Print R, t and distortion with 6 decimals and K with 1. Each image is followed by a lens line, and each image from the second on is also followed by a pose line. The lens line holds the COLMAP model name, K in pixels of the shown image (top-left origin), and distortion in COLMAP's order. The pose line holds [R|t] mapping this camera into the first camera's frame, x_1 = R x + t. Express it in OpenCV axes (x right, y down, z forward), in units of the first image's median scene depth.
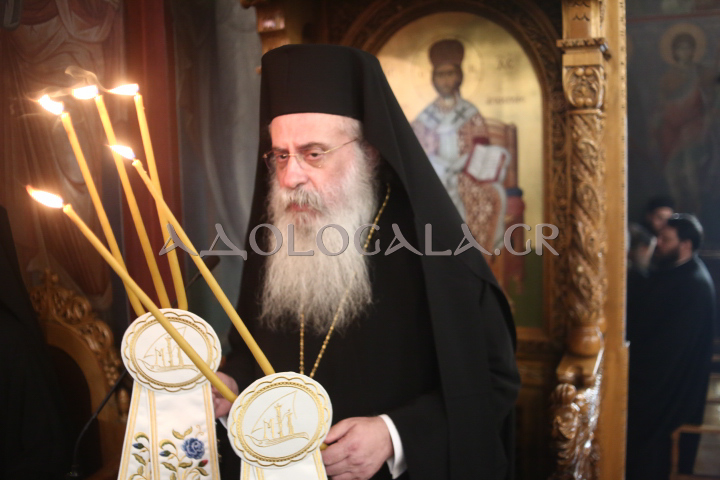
lens RADIAL K [[720.1, 0, 363.3], [0, 720.1, 240.3], [0, 0, 1]] dist [-0.085057, 0.000000]
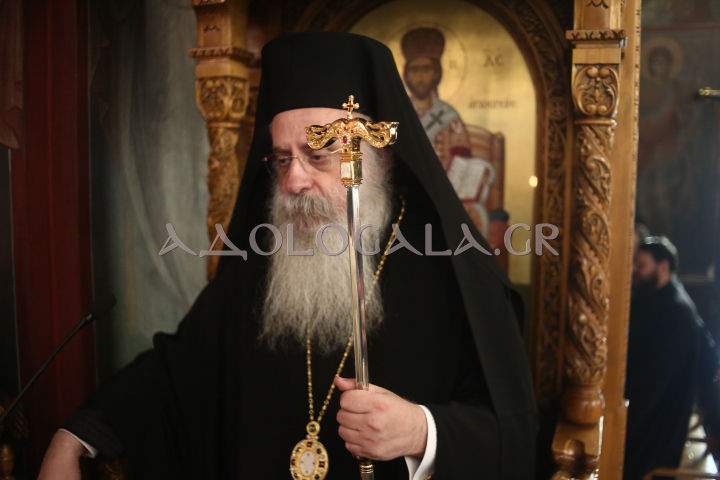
lens RADIAL K [[720.1, 0, 361.2], [0, 720.1, 239.2], [0, 0, 1]] dist [-0.085057, 0.000000]
pose [[0.997424, 0.036729, 0.061621, 0.002773], [-0.036254, 0.999304, -0.008813, -0.028608], [-0.061902, 0.006556, 0.998061, 0.195035]]
